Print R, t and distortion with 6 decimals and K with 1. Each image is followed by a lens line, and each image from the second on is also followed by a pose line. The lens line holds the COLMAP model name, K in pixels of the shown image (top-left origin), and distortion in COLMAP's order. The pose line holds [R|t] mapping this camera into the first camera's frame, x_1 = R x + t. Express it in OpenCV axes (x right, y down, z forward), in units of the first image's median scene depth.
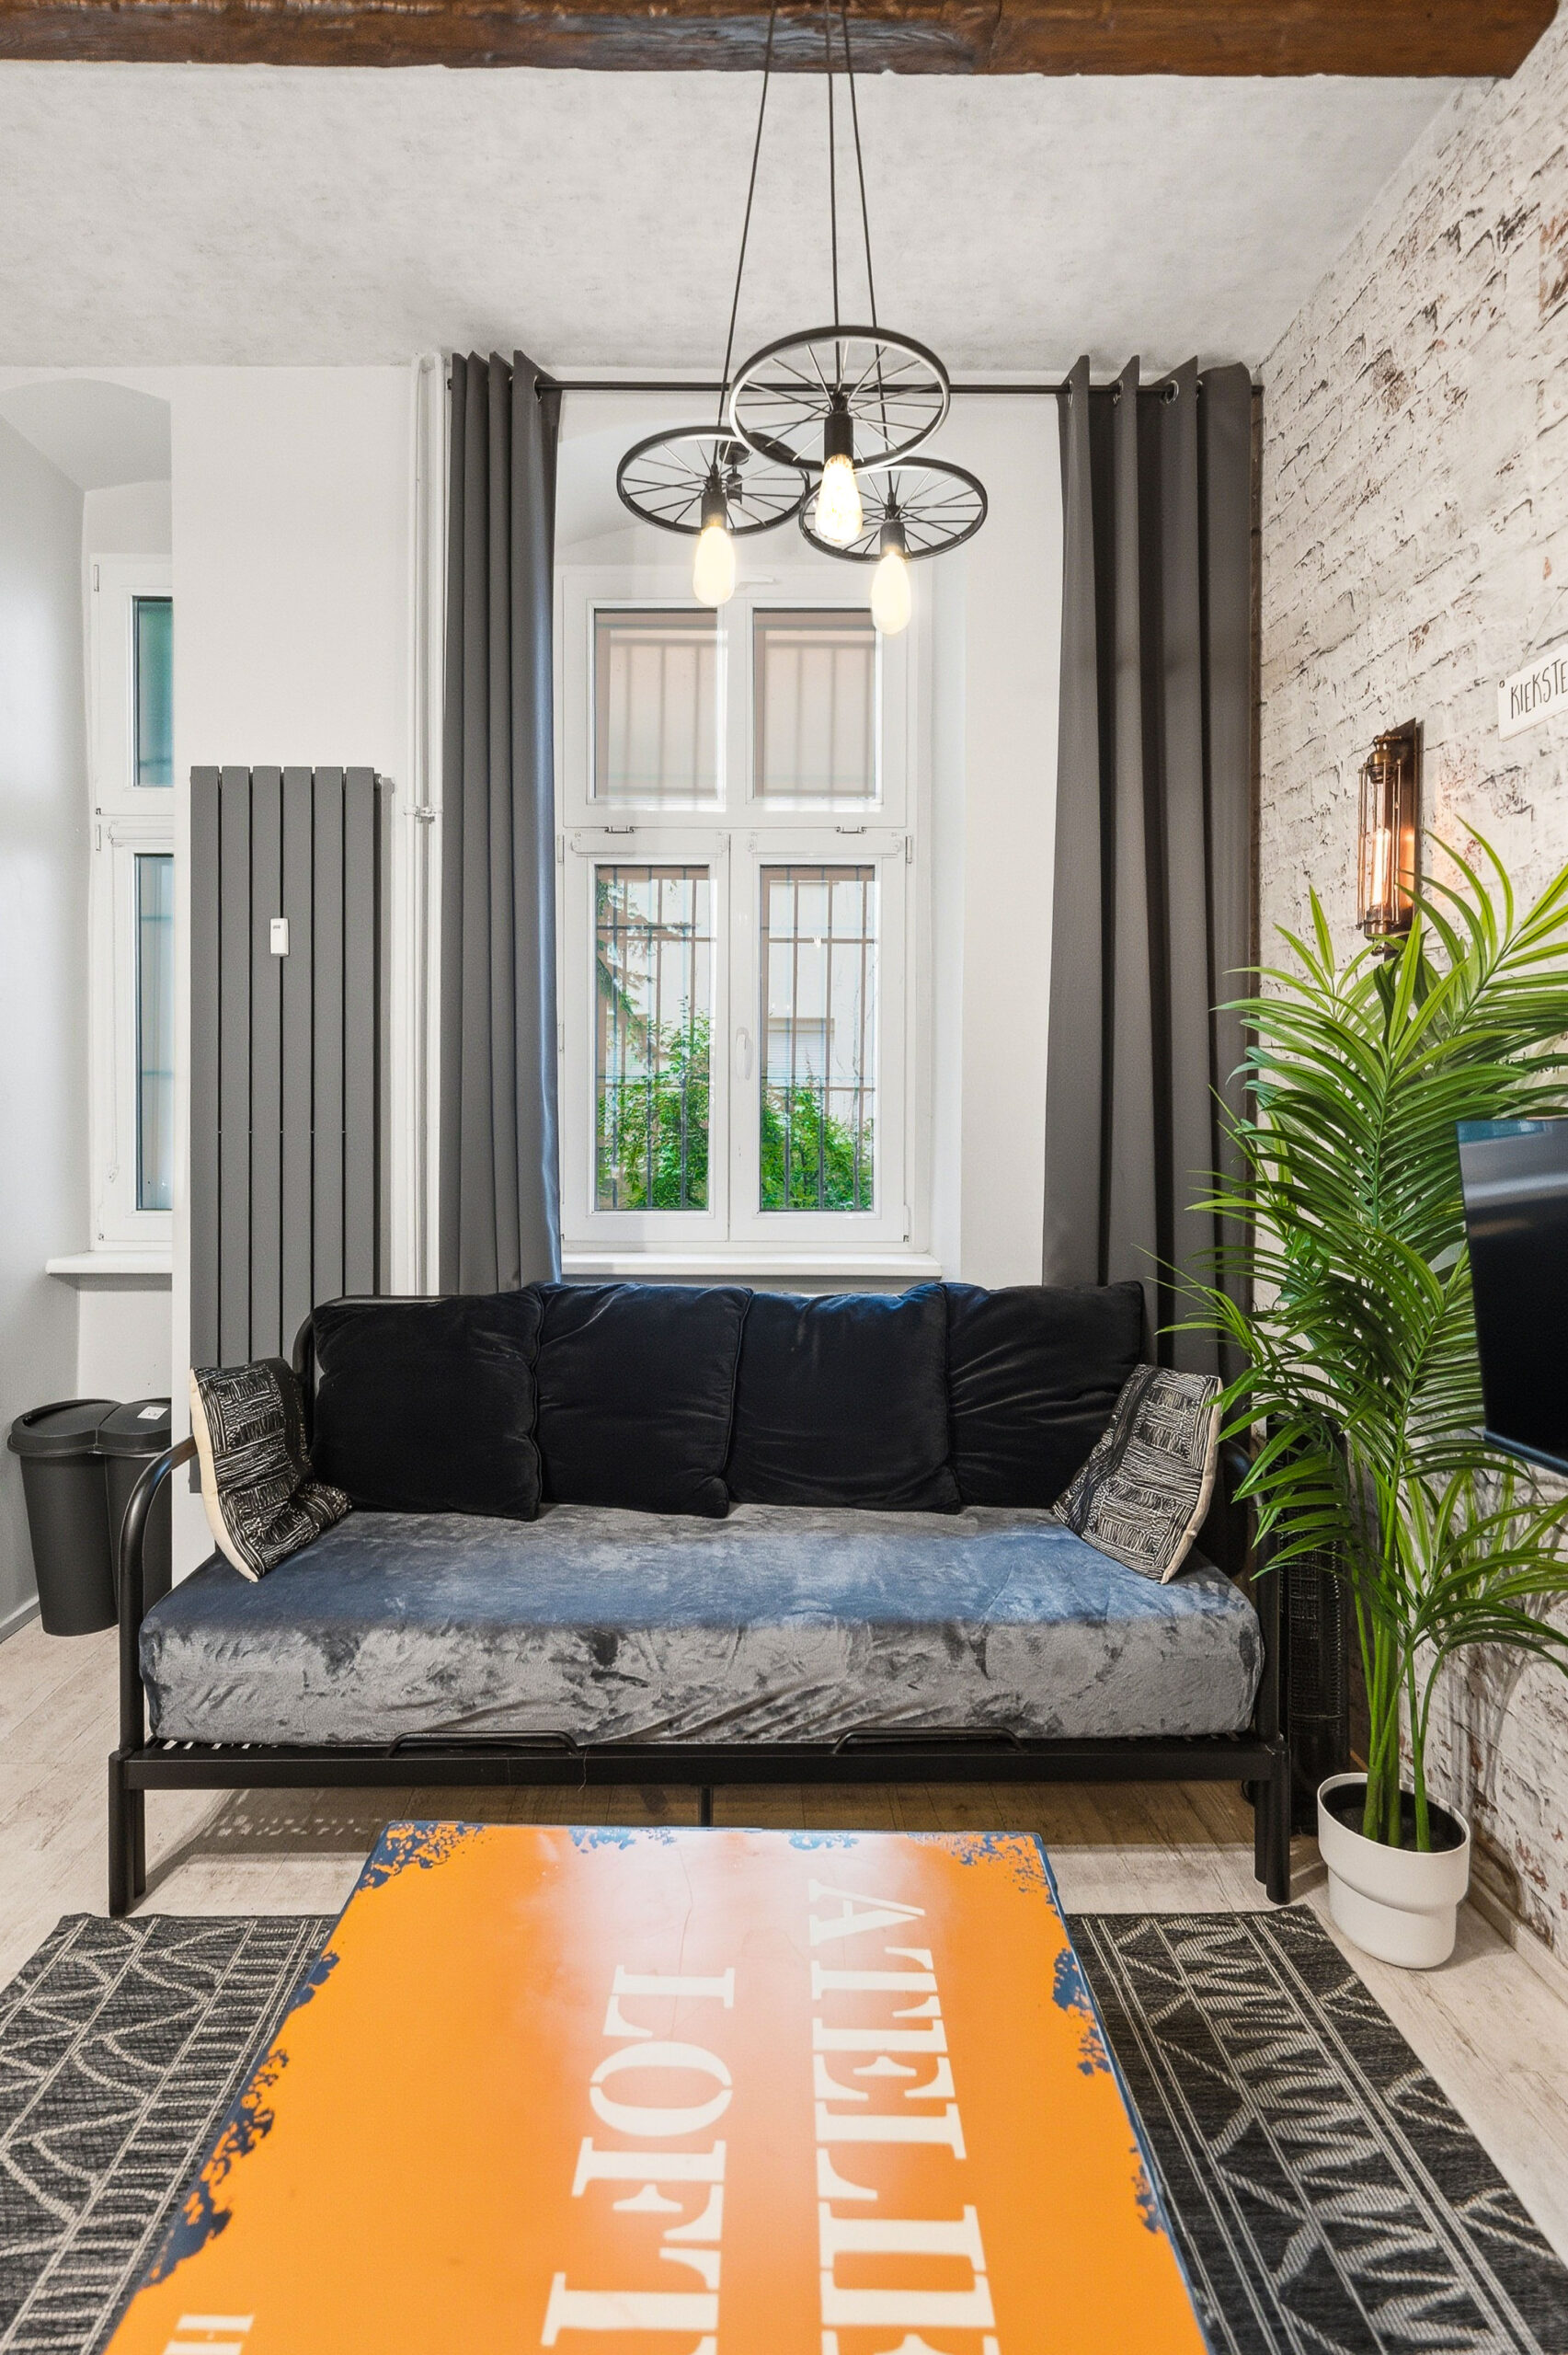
lens RADIAL K [[1168.2, 0, 758.0], [0, 1168.2, 1125.1], [0, 0, 1]] dist [0.005453, -0.000177]
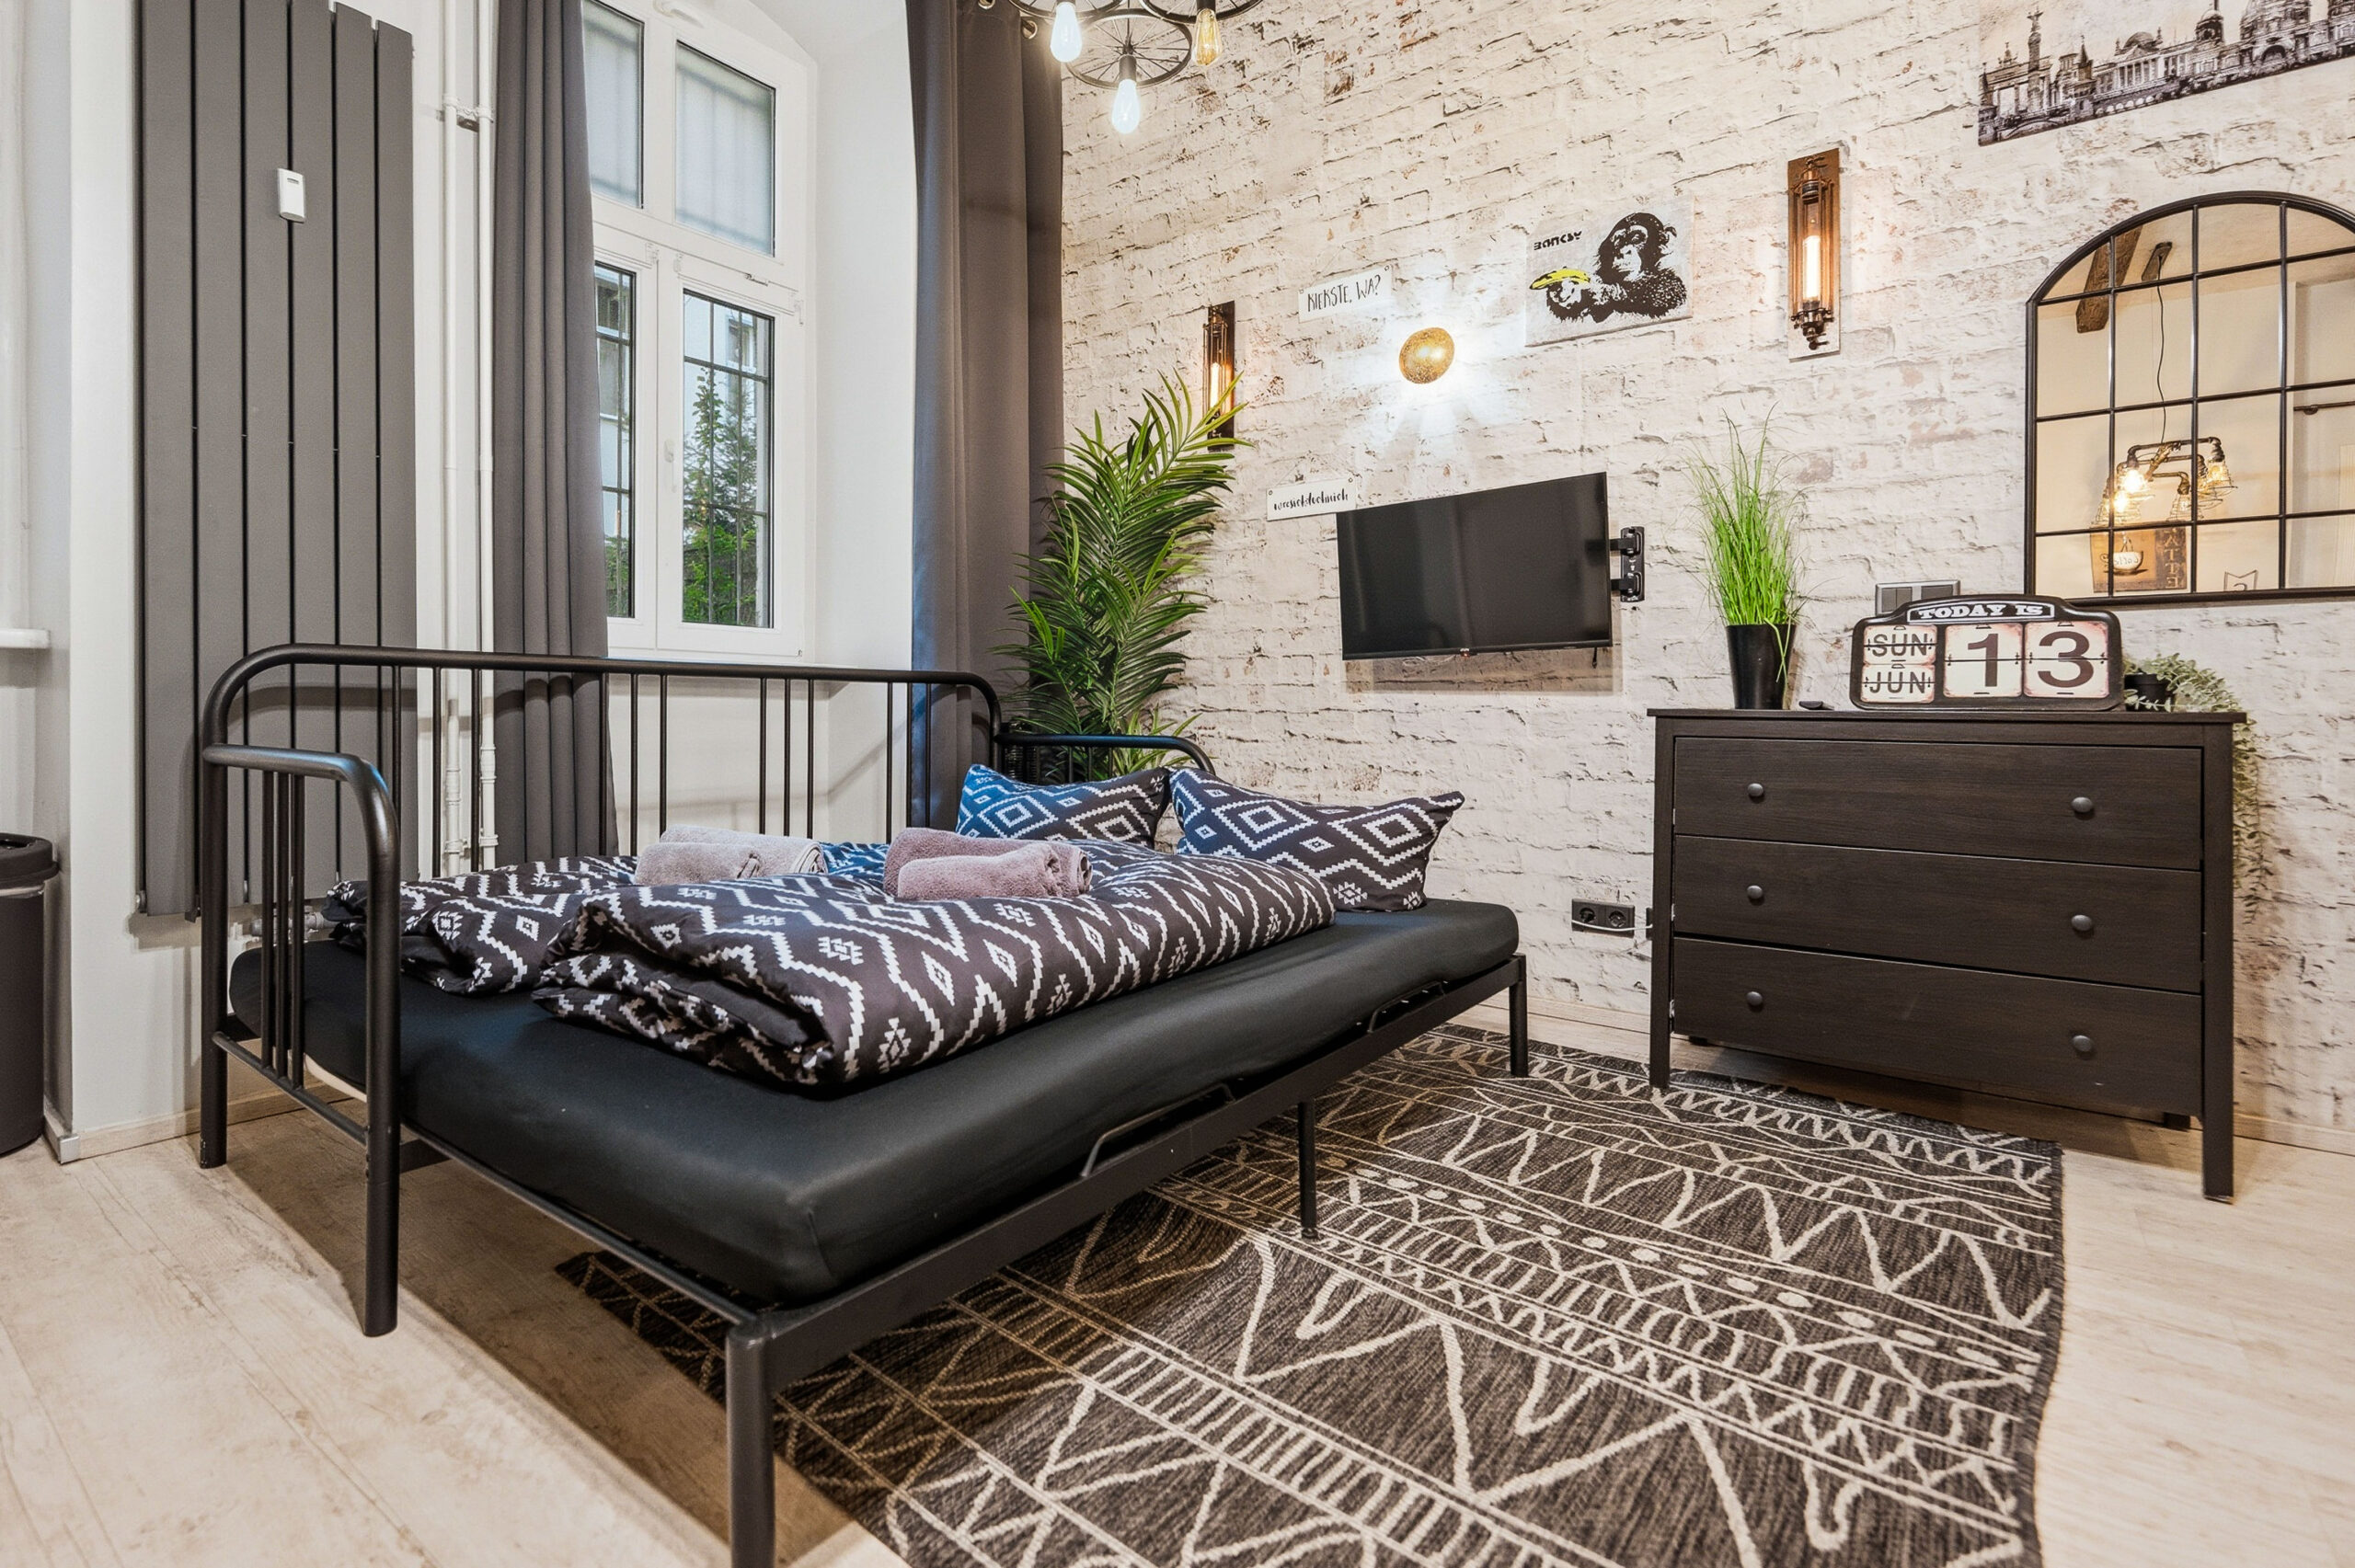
lens RADIAL K [[1124.3, 0, 1073.4], [0, 1124.3, 721.4], [0, 0, 1]] dist [-0.002420, -0.000564]
pose [[0.644681, -0.007511, 0.764415, -0.765847], [0.008696, 0.999959, 0.002492, 0.232353], [-0.764402, 0.005041, 0.644720, 0.126285]]
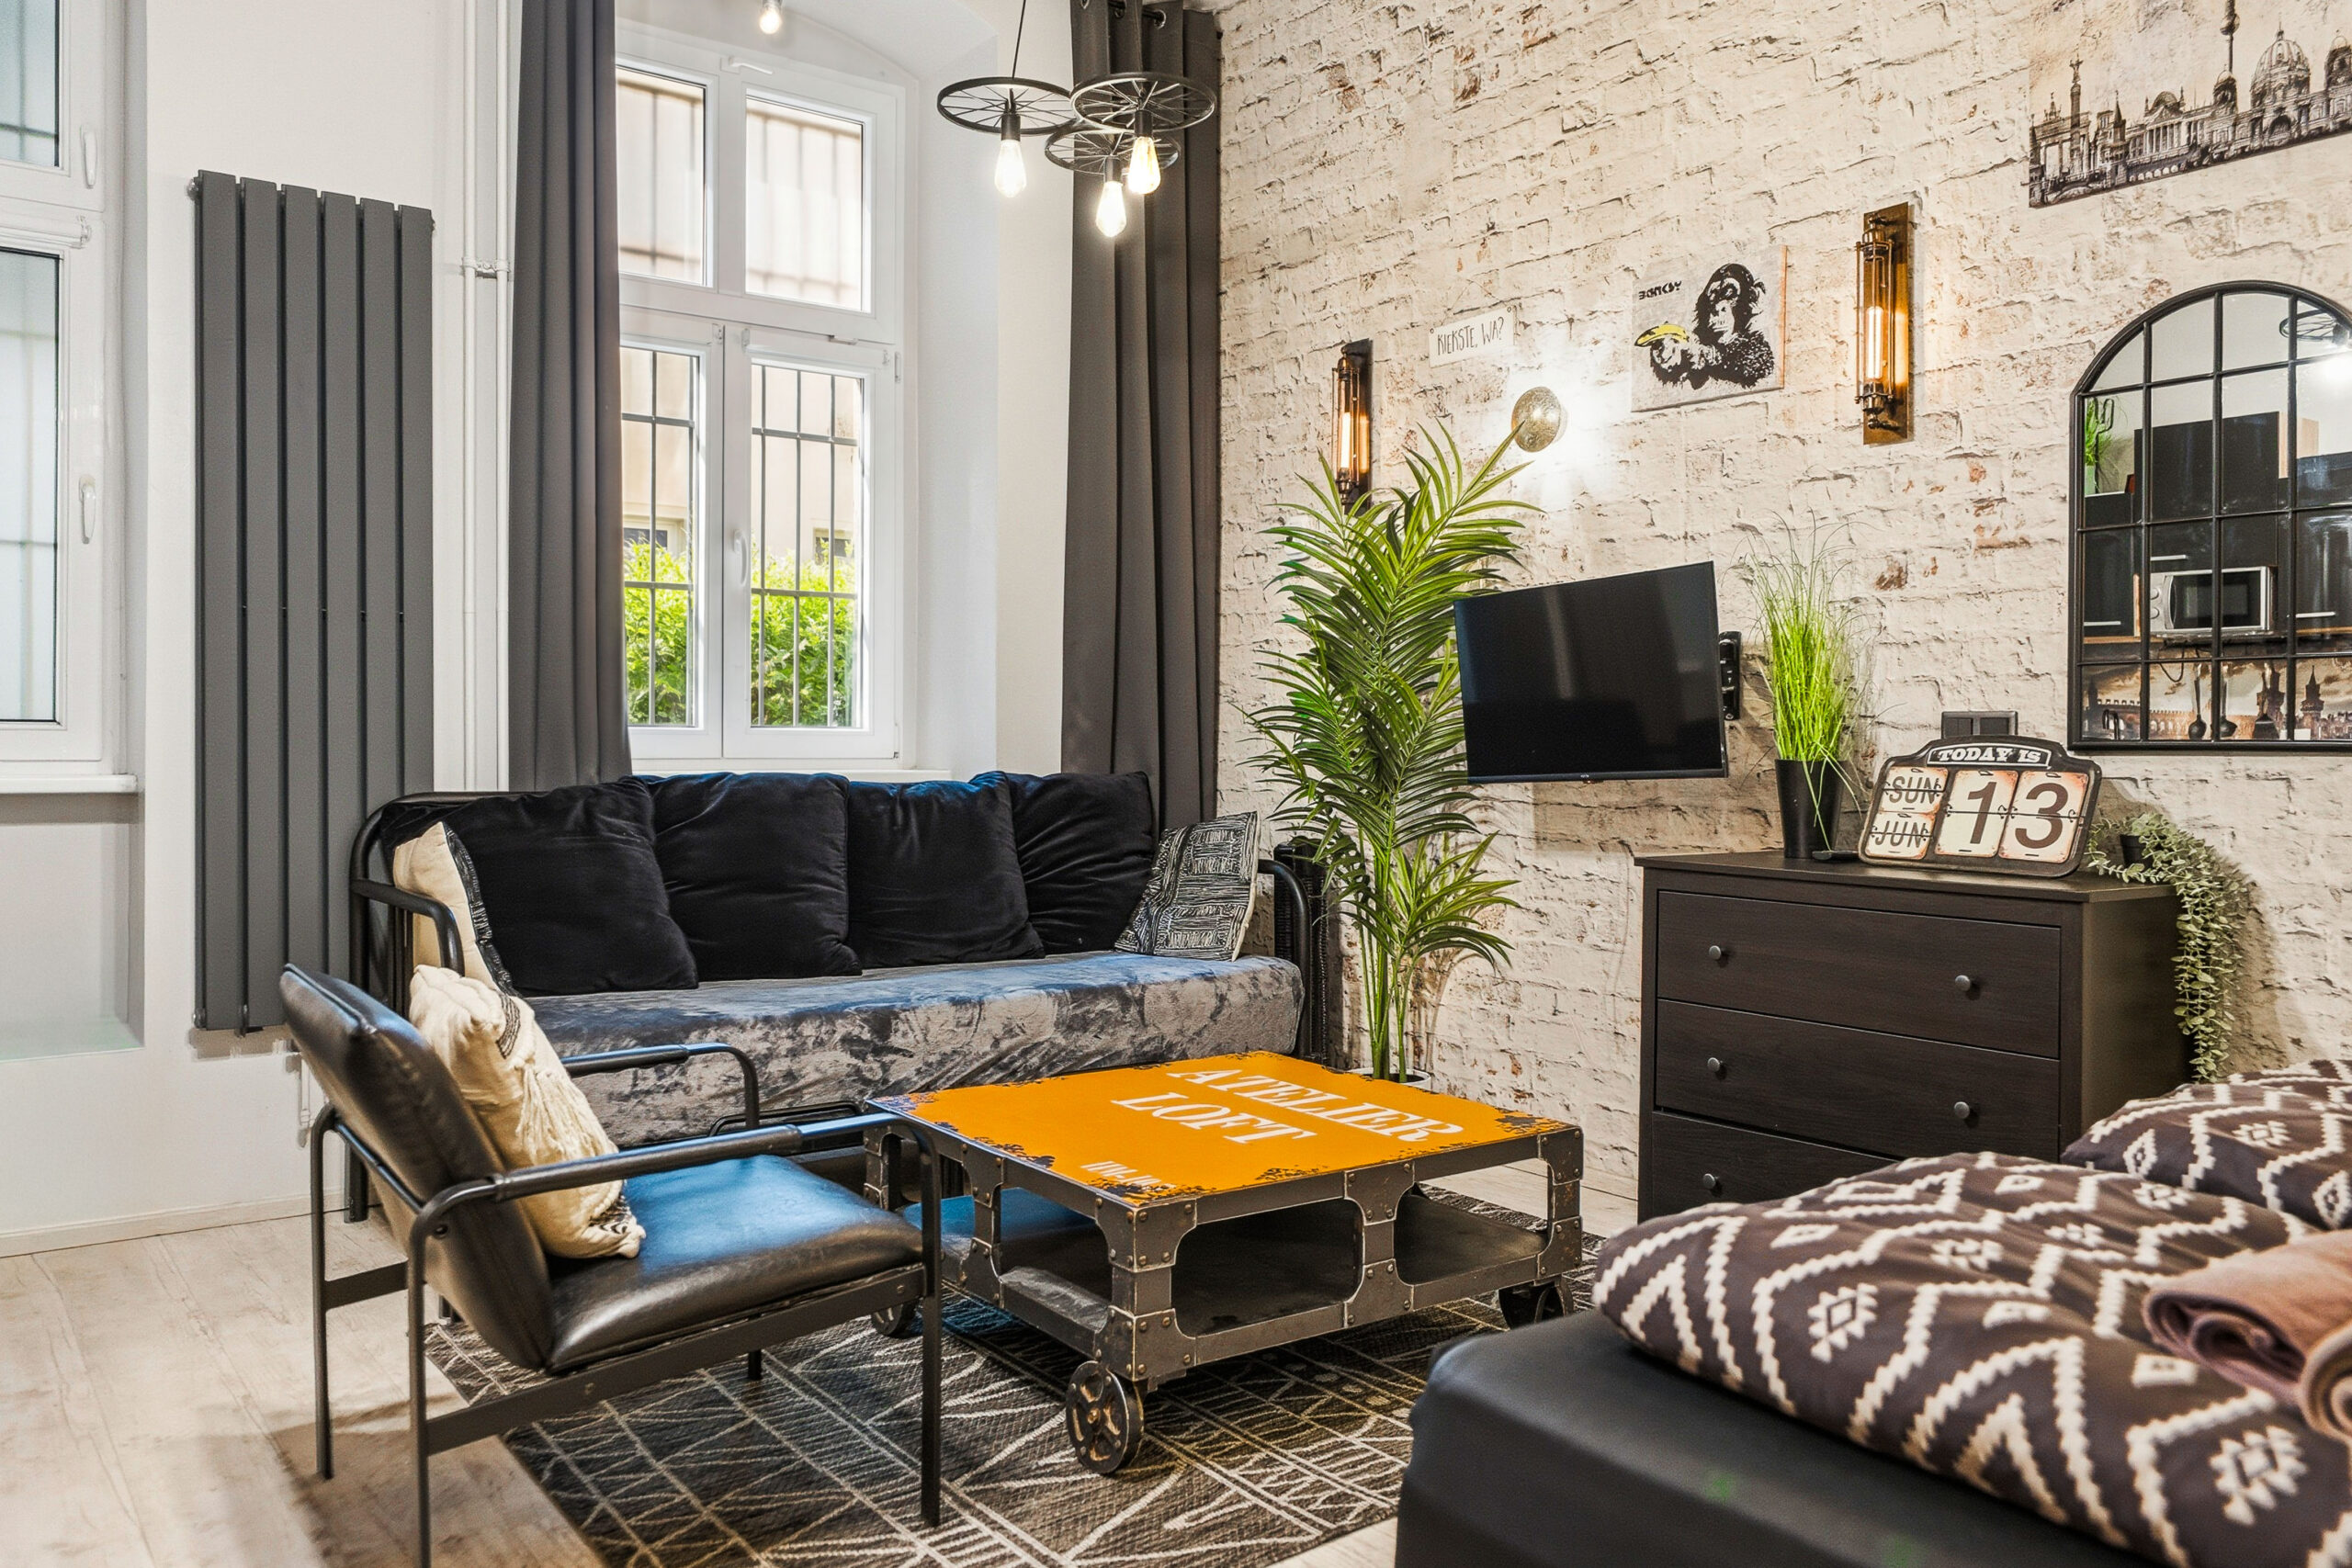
lens RADIAL K [[1771.3, 0, 1288.8], [0, 1771.3, 761.0], [0, 0, 1]] dist [-0.004726, -0.000178]
pose [[0.790883, -0.006994, 0.611928, -0.763160], [0.007130, 0.999972, 0.002214, 0.144748], [-0.611926, 0.002612, 0.790911, -0.581247]]
